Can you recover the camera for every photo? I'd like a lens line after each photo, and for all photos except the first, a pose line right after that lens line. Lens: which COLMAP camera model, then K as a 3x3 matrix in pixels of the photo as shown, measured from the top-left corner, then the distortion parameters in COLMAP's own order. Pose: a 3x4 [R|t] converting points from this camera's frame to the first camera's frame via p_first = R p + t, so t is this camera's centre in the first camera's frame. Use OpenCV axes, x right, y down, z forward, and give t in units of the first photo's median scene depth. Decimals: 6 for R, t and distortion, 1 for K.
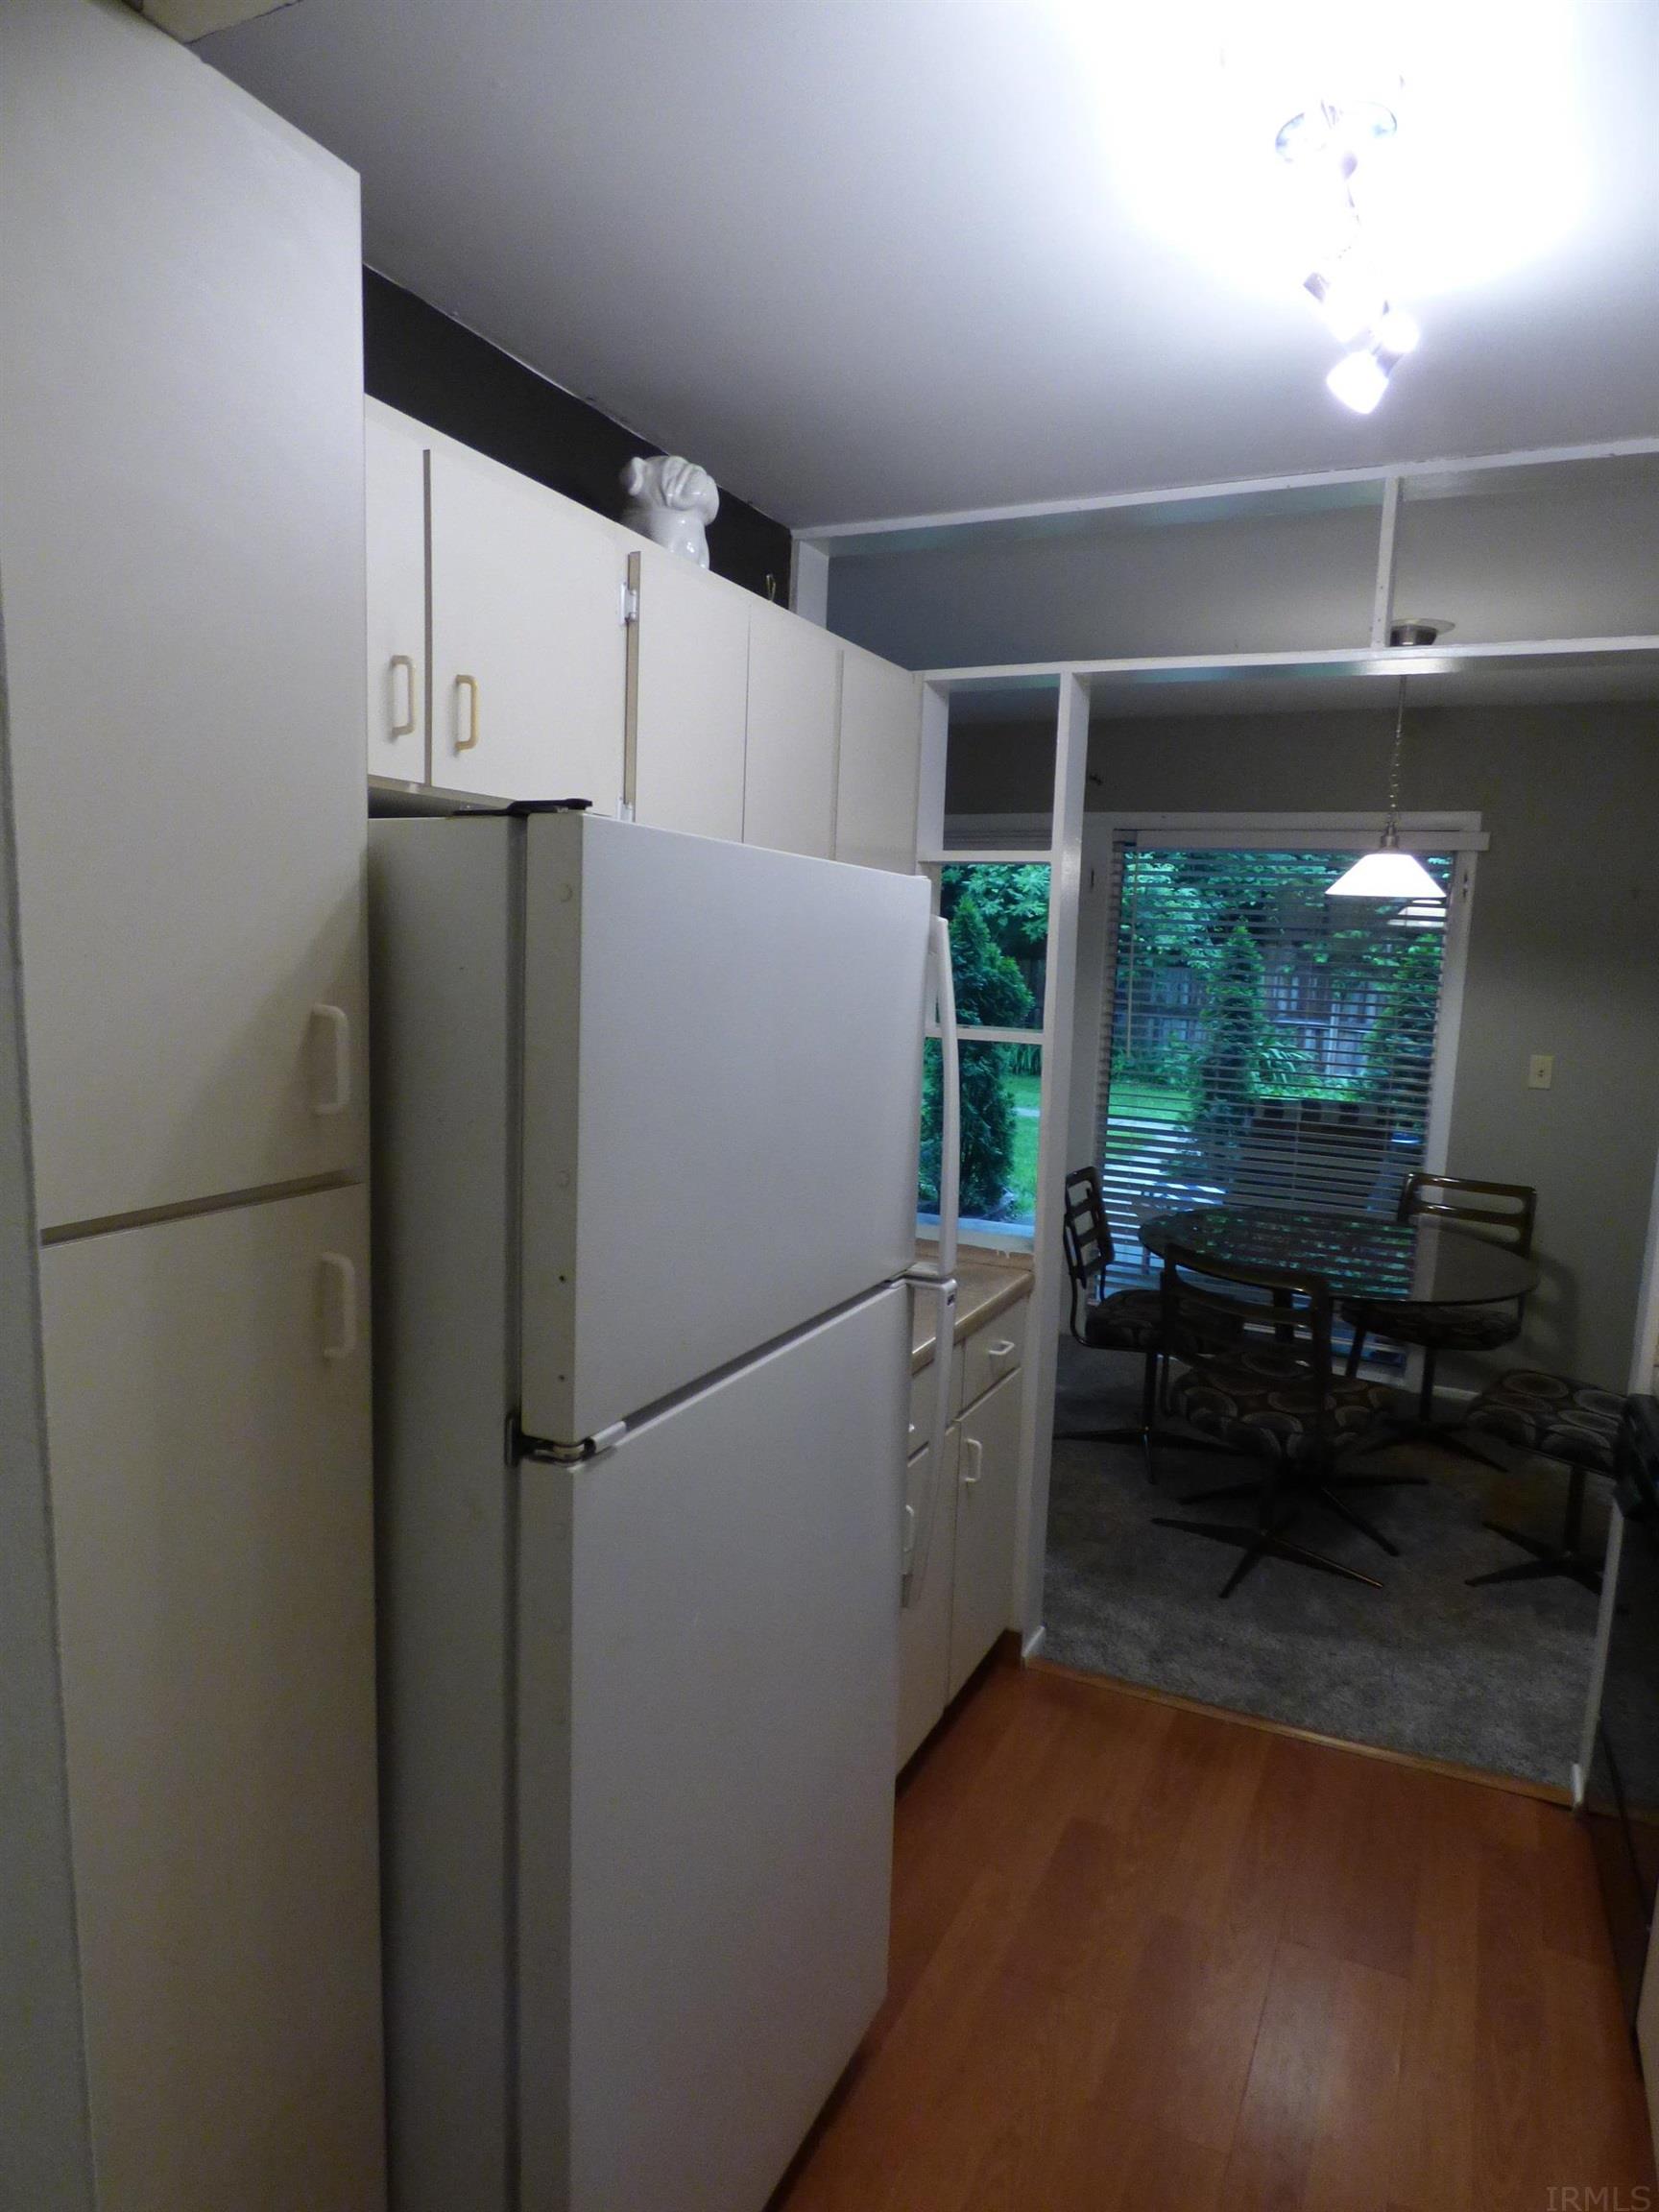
lens RADIAL K [[1351.5, 0, 829.5], [0, 1351.5, 1106.0], [0, 0, 1]] dist [0.005915, -0.051069]
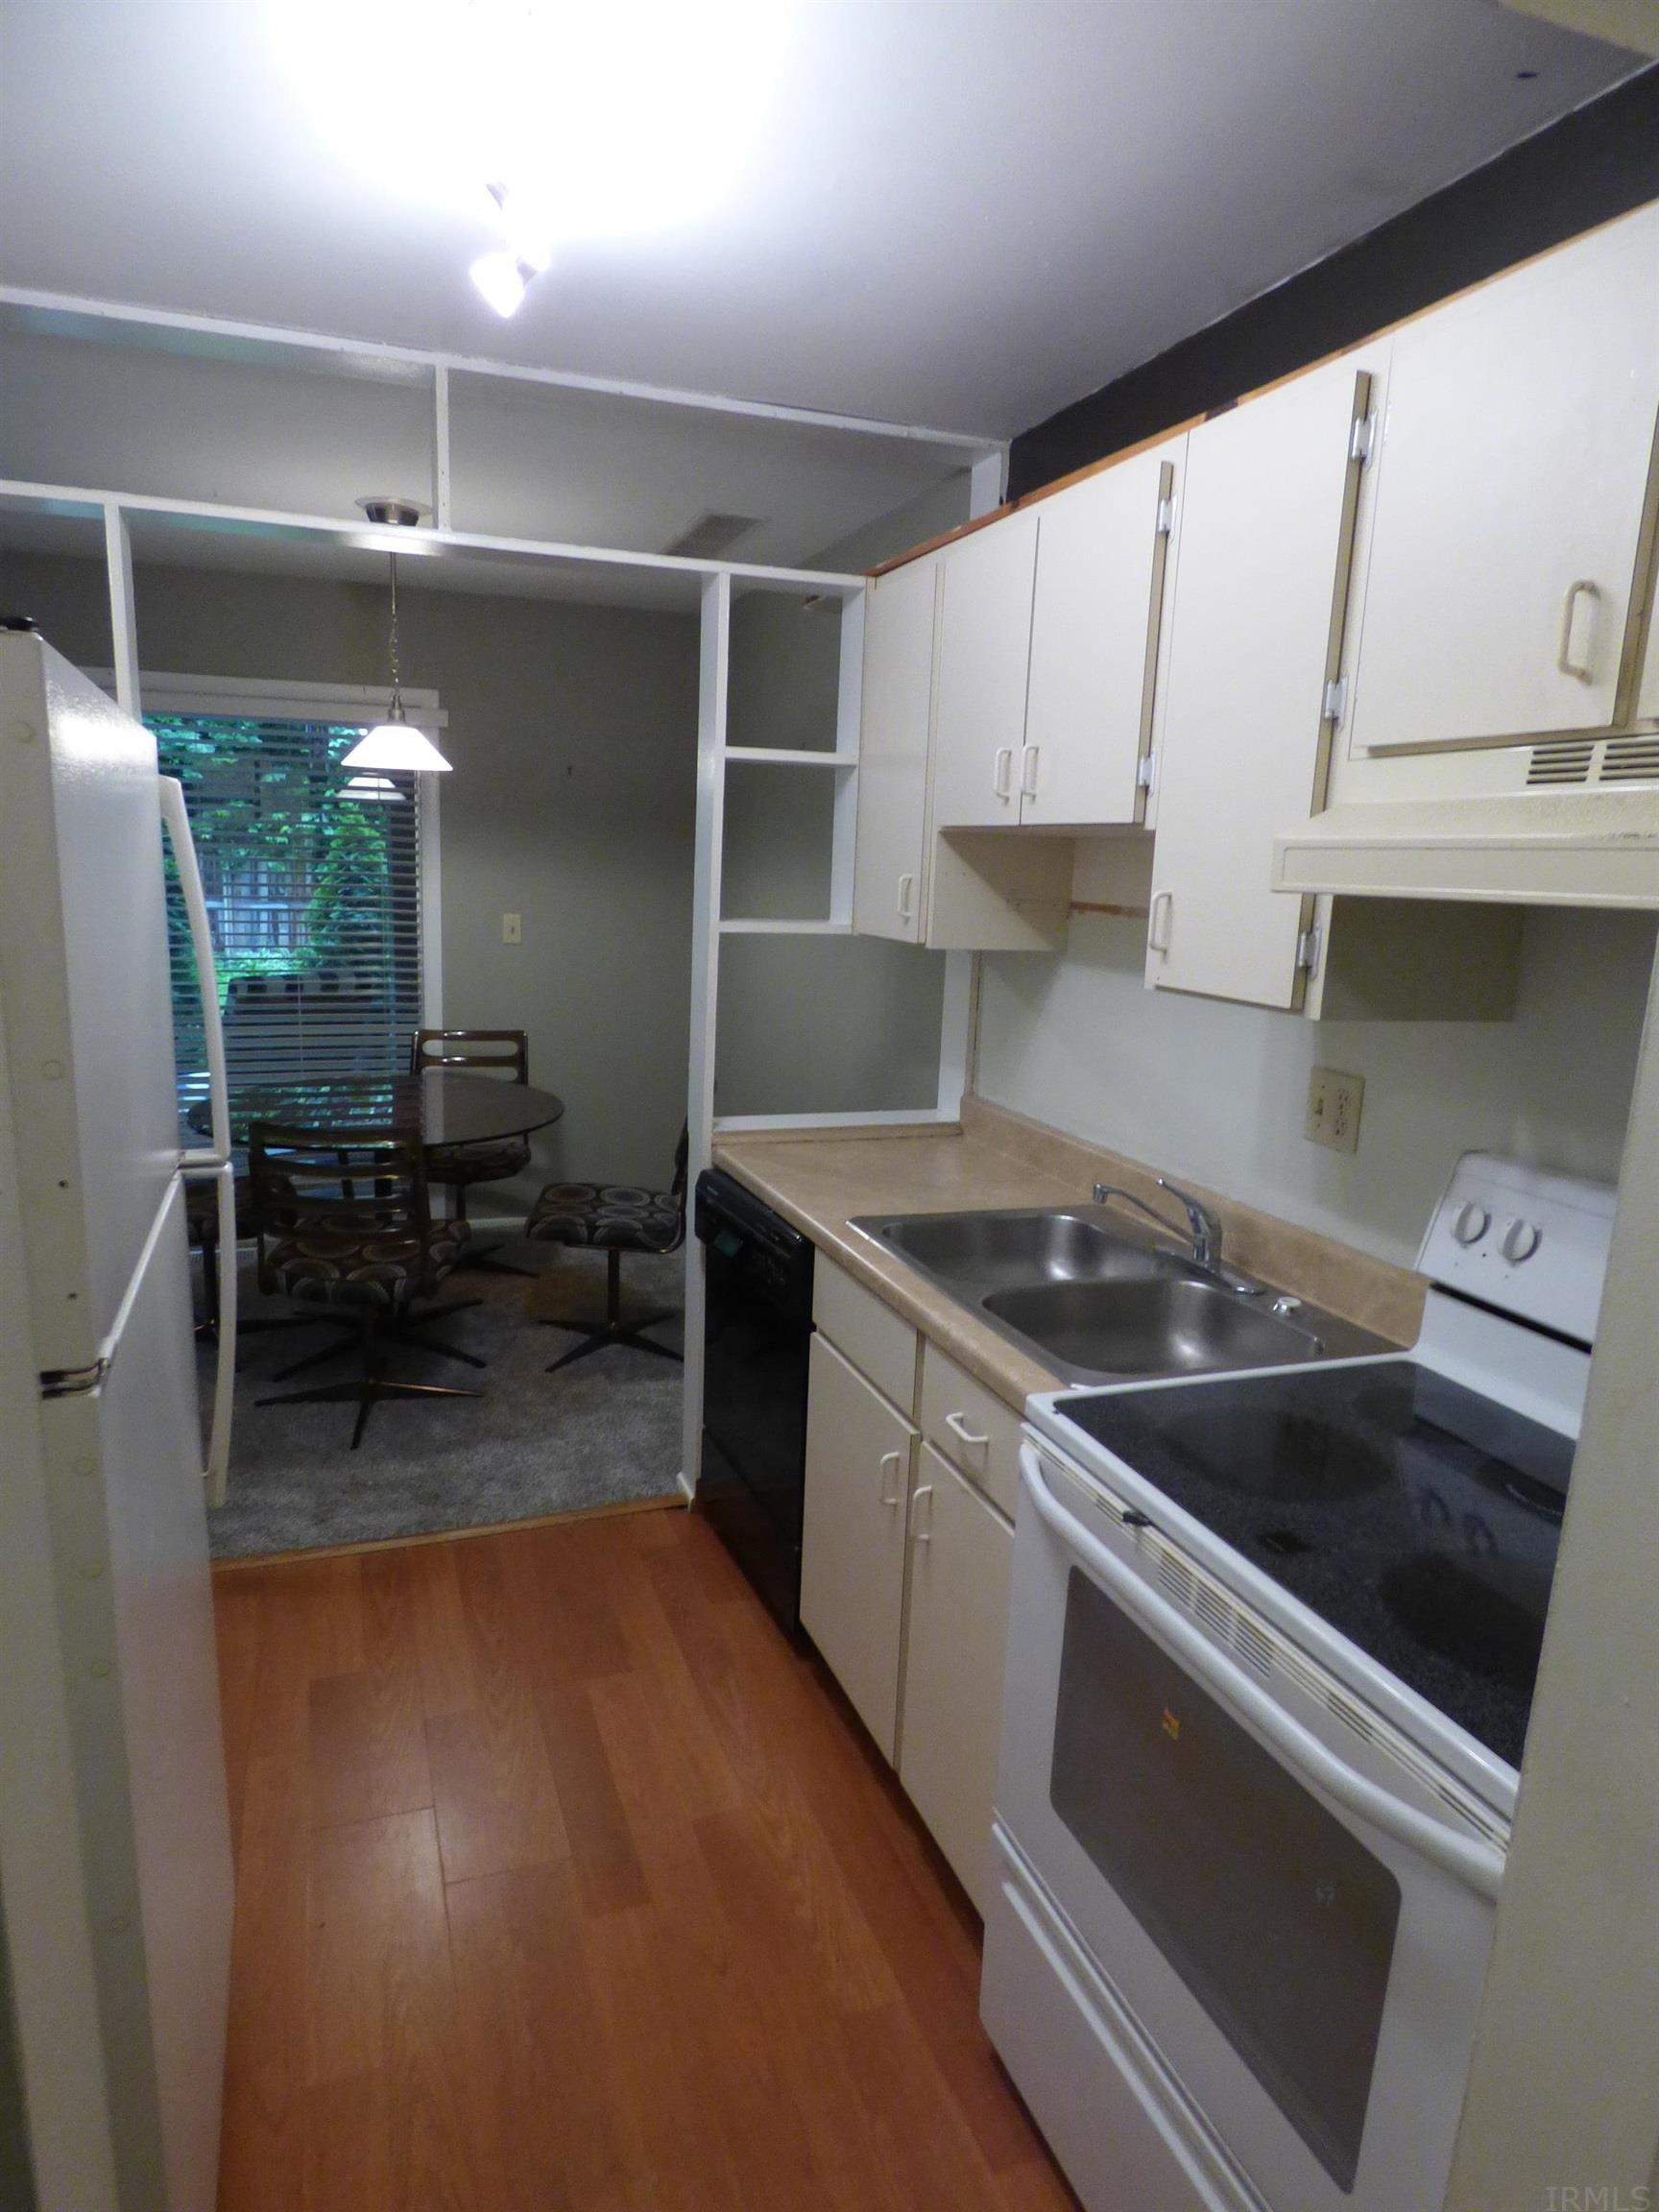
lens RADIAL K [[1370.3, 0, 829.5], [0, 1370.3, 1106.0], [0, 0, 1]] dist [-0.002146, 0.000768]
pose [[0.687691, -0.145820, 0.711208, -0.165445], [0.083125, 0.988994, 0.122399, 0.003442], [-0.721229, -0.025054, 0.692244, 0.009663]]
